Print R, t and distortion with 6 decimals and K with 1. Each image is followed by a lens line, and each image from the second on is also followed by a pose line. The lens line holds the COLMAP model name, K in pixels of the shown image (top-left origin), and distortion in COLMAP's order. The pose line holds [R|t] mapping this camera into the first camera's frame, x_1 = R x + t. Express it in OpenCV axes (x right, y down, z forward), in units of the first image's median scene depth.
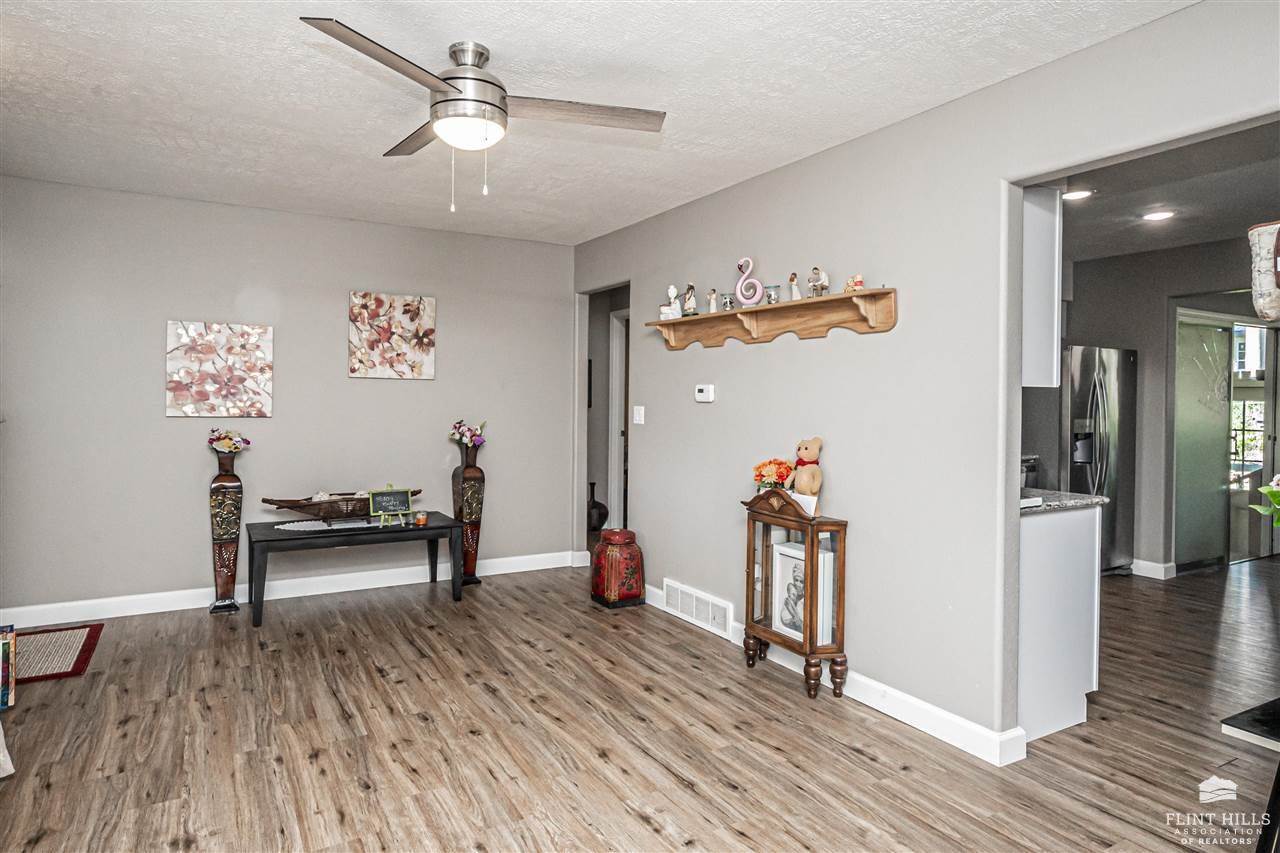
lens RADIAL K [[734.9, 0, 637.9], [0, 734.9, 413.7], [0, 0, 1]] dist [-0.018035, 0.002413]
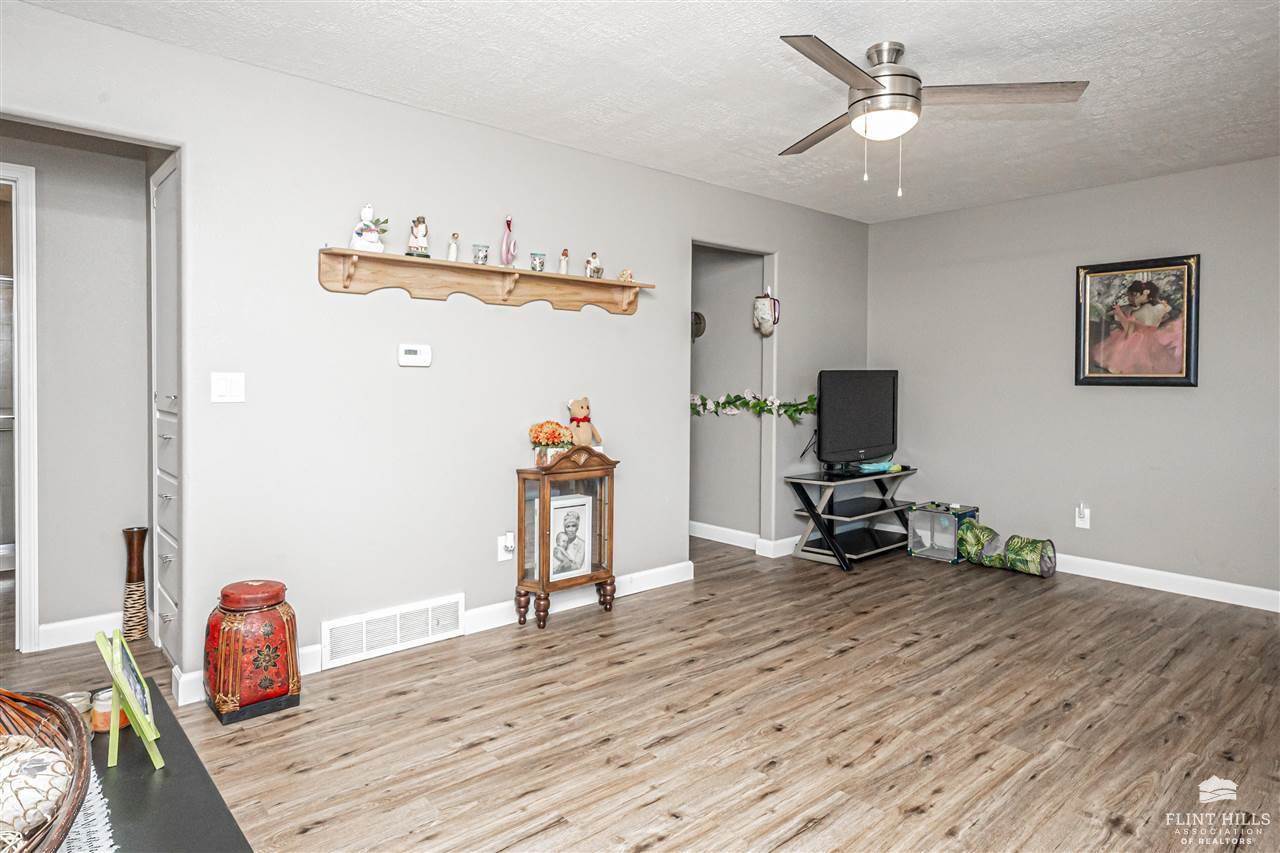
lens RADIAL K [[734.9, 0, 607.7], [0, 734.9, 396.4], [0, 0, 1]] dist [-0.018035, 0.002413]
pose [[-0.156053, -0.038625, 0.986993, -0.949656], [0.014359, 0.999041, 0.041367, -0.017058], [-0.987644, 0.020628, -0.155348, 1.187329]]
